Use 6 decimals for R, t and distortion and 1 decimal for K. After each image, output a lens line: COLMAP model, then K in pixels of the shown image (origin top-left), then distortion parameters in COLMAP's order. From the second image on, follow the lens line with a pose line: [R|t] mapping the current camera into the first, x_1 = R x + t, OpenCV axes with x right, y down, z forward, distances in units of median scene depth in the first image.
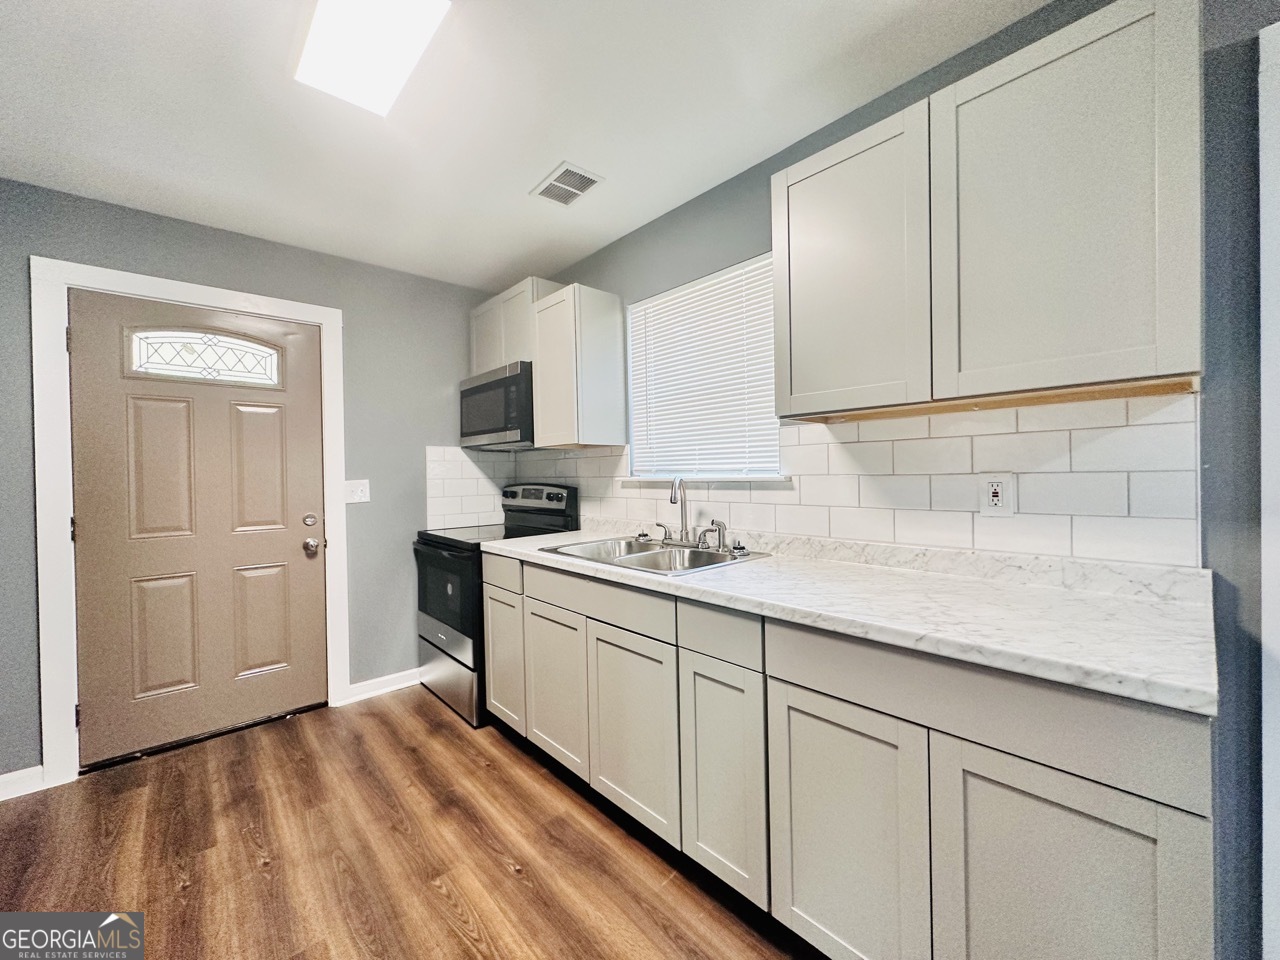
lens RADIAL K [[507.4, 0, 640.0], [0, 507.4, 480.0], [0, 0, 1]] dist [-0.001208, 0.000419]
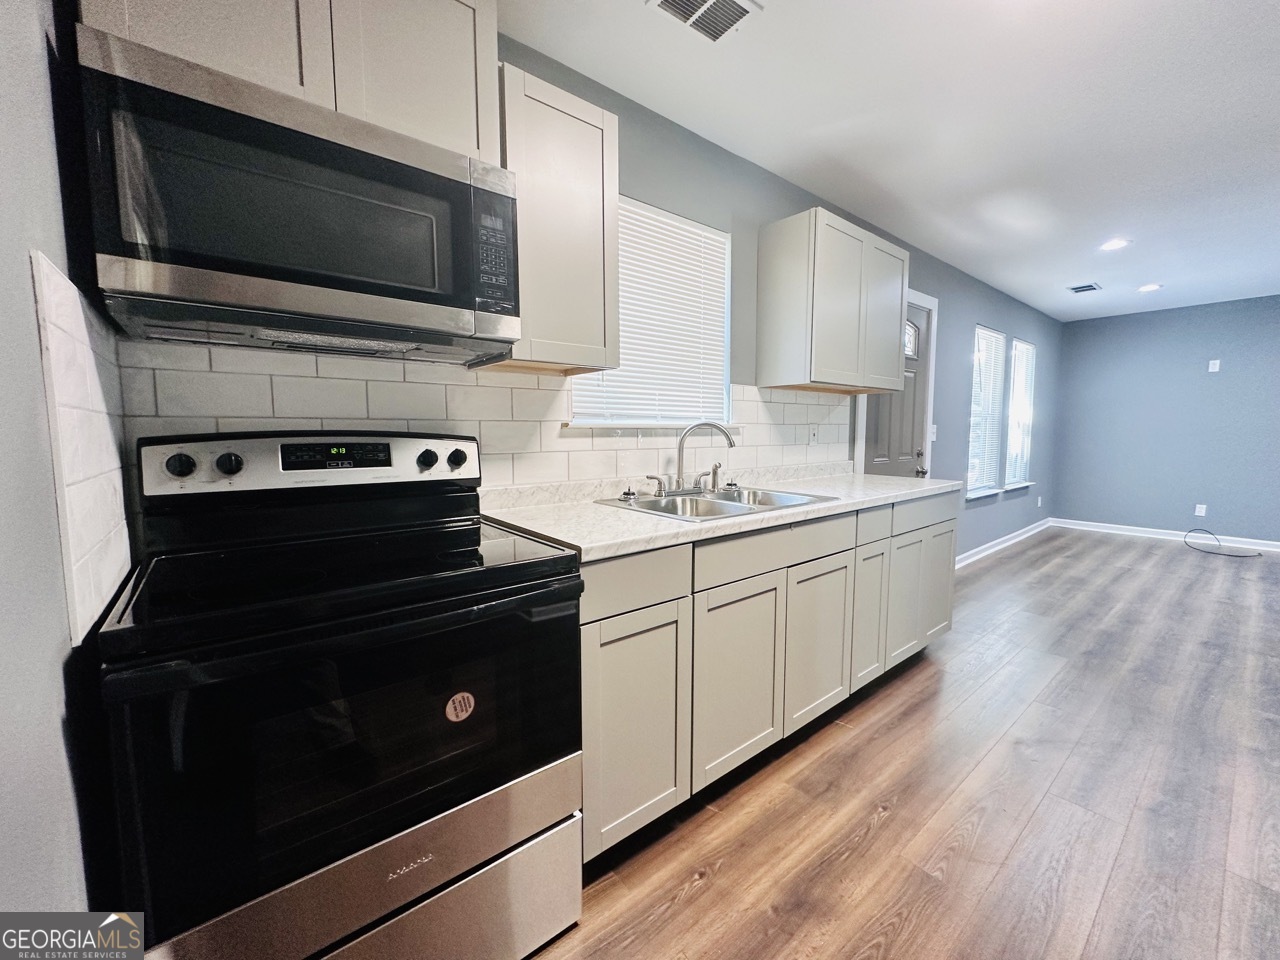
lens RADIAL K [[507.4, 0, 640.0], [0, 507.4, 480.0], [0, 0, 1]] dist [-0.001208, 0.000419]
pose [[0.058036, -0.079785, 0.995121, -1.000202], [0.014392, 0.996765, 0.079077, 0.028403], [-0.998211, 0.009733, 0.058997, 1.165285]]
